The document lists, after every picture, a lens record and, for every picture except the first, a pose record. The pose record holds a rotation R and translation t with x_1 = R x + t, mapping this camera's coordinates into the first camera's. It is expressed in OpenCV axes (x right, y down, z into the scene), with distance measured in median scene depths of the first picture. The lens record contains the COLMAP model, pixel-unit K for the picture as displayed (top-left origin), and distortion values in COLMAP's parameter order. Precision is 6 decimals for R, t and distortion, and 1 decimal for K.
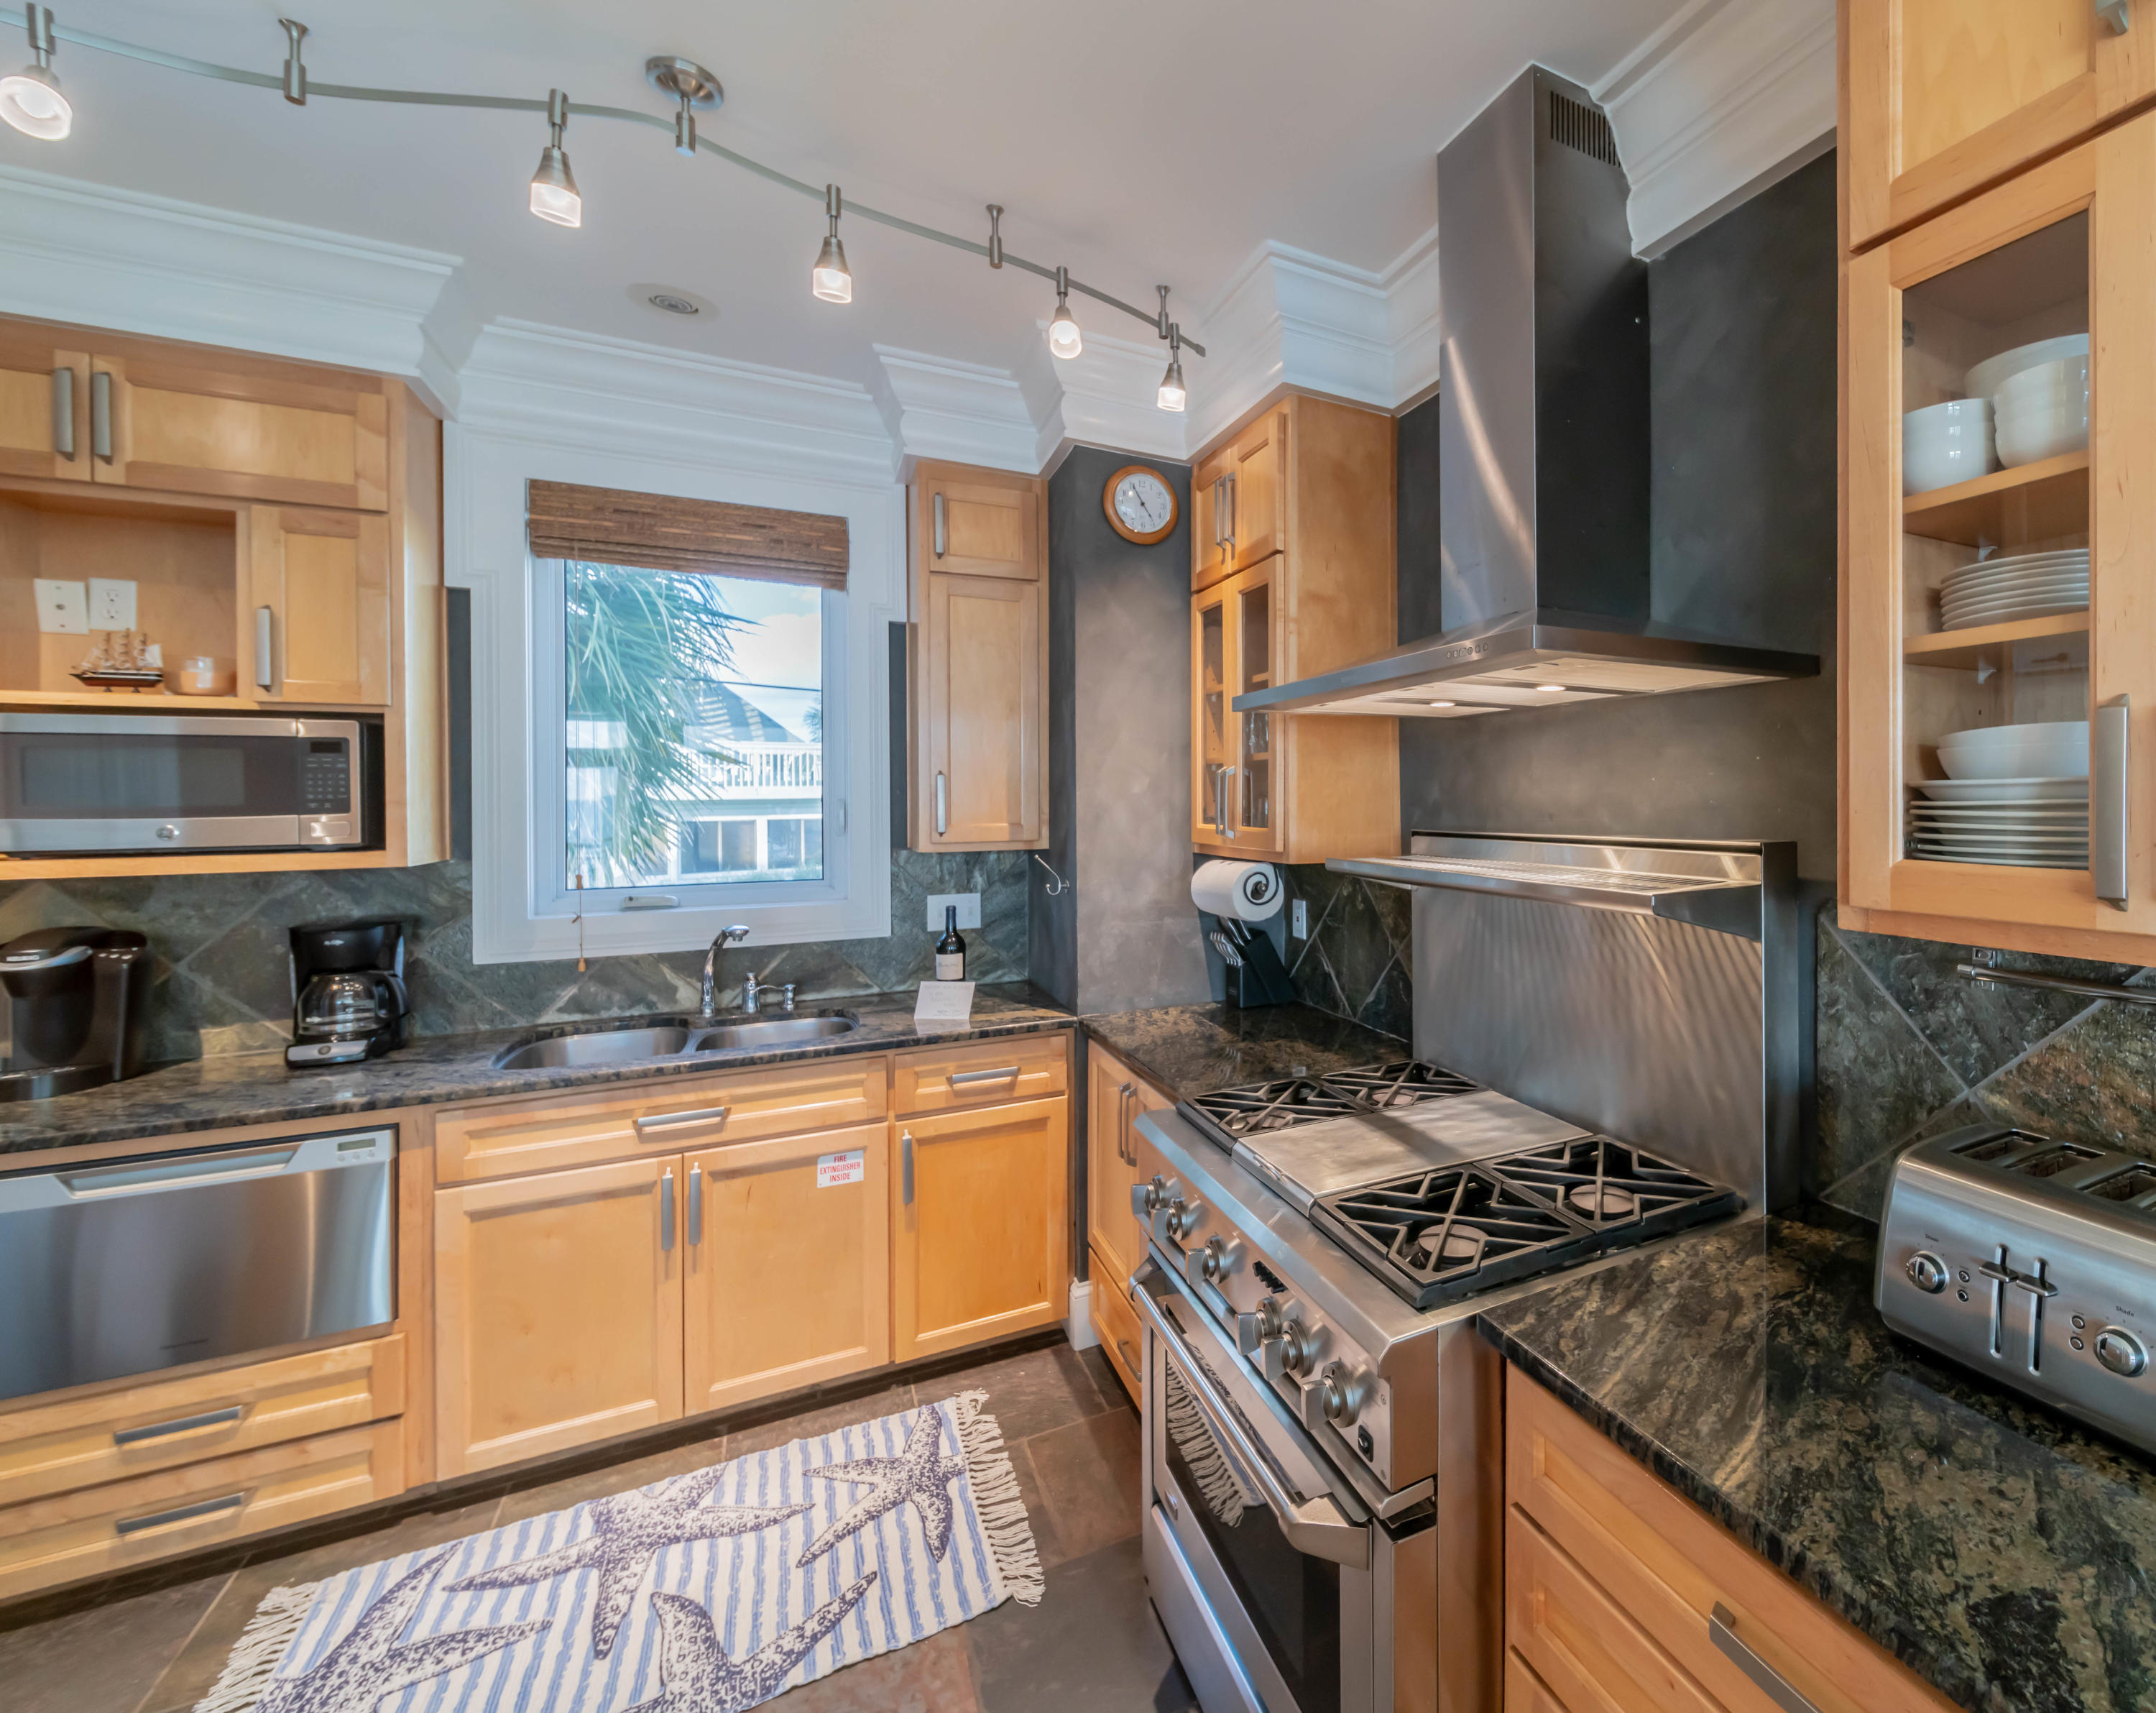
lens RADIAL K [[1516.8, 0, 1078.0], [0, 1516.8, 856.5], [0, 0, 1]] dist [0.000075, -0.001956]
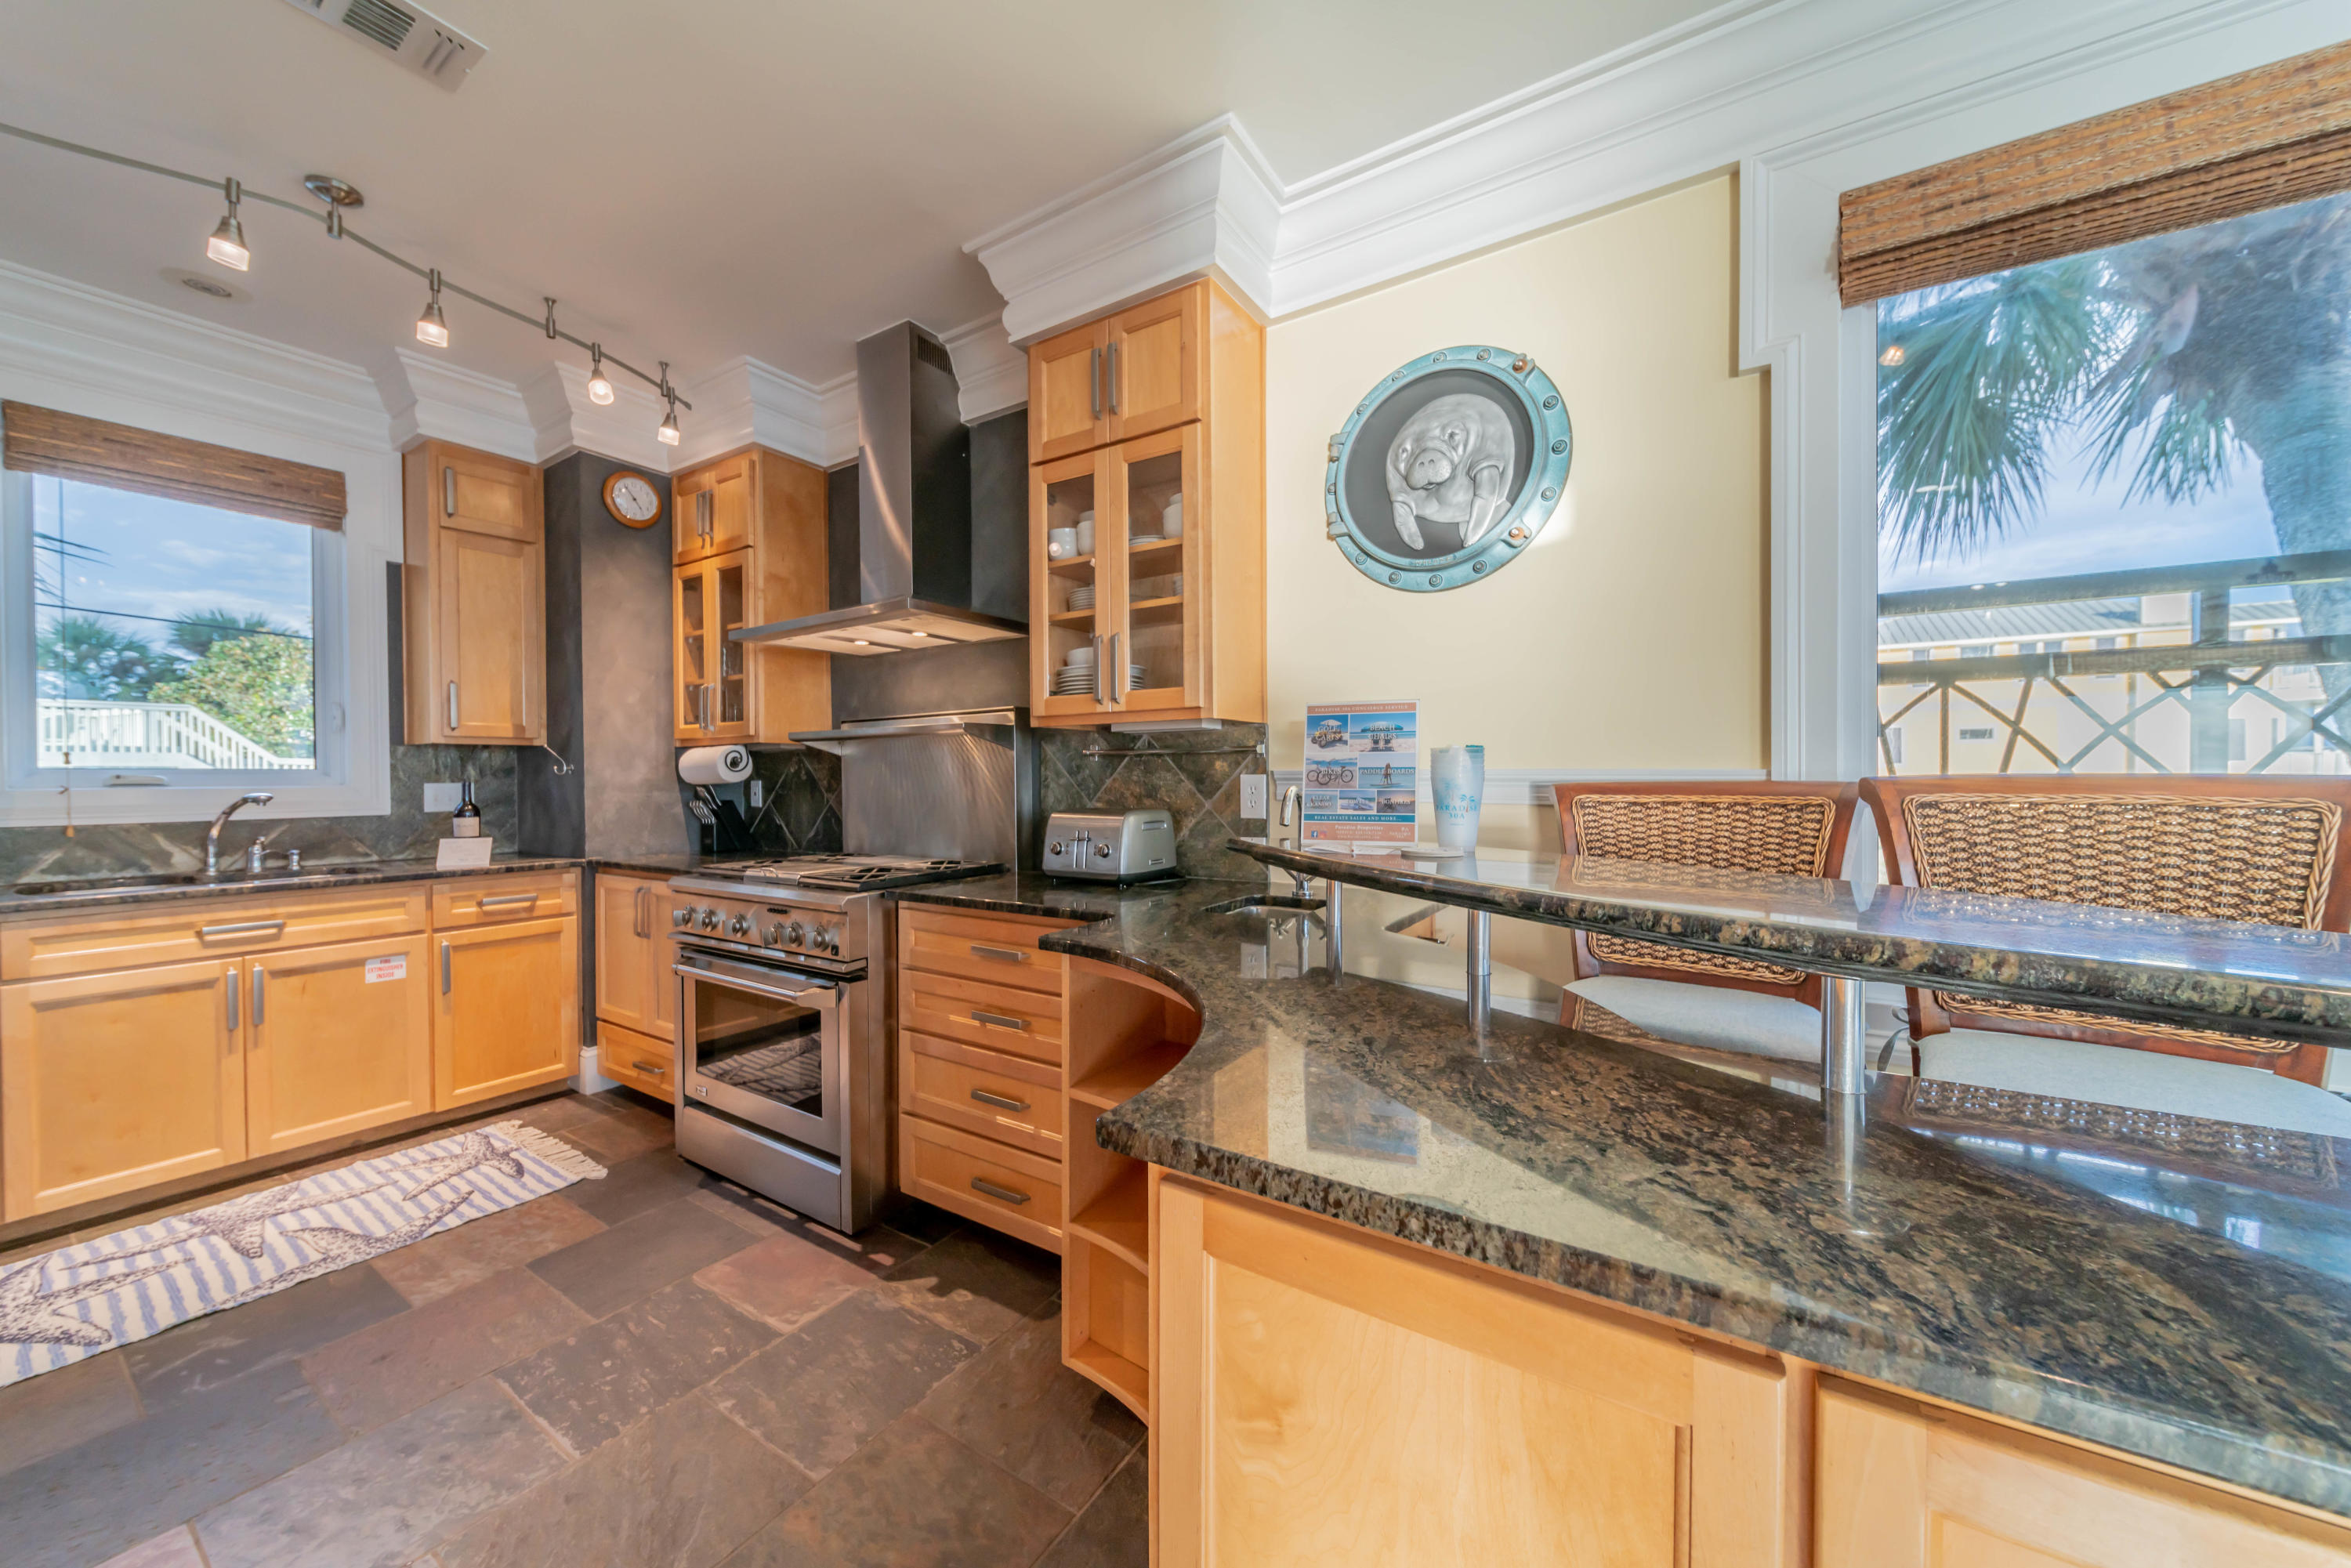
lens RADIAL K [[1091.7, 0, 1330.5], [0, 1091.7, 785.8], [0, 0, 1]] dist [-0.010047, -0.001026]
pose [[0.796377, -0.006035, 0.604771, -0.064965], [0.006689, 0.999977, 0.001172, 0.046183], [-0.604764, 0.003112, 0.796399, -0.240400]]
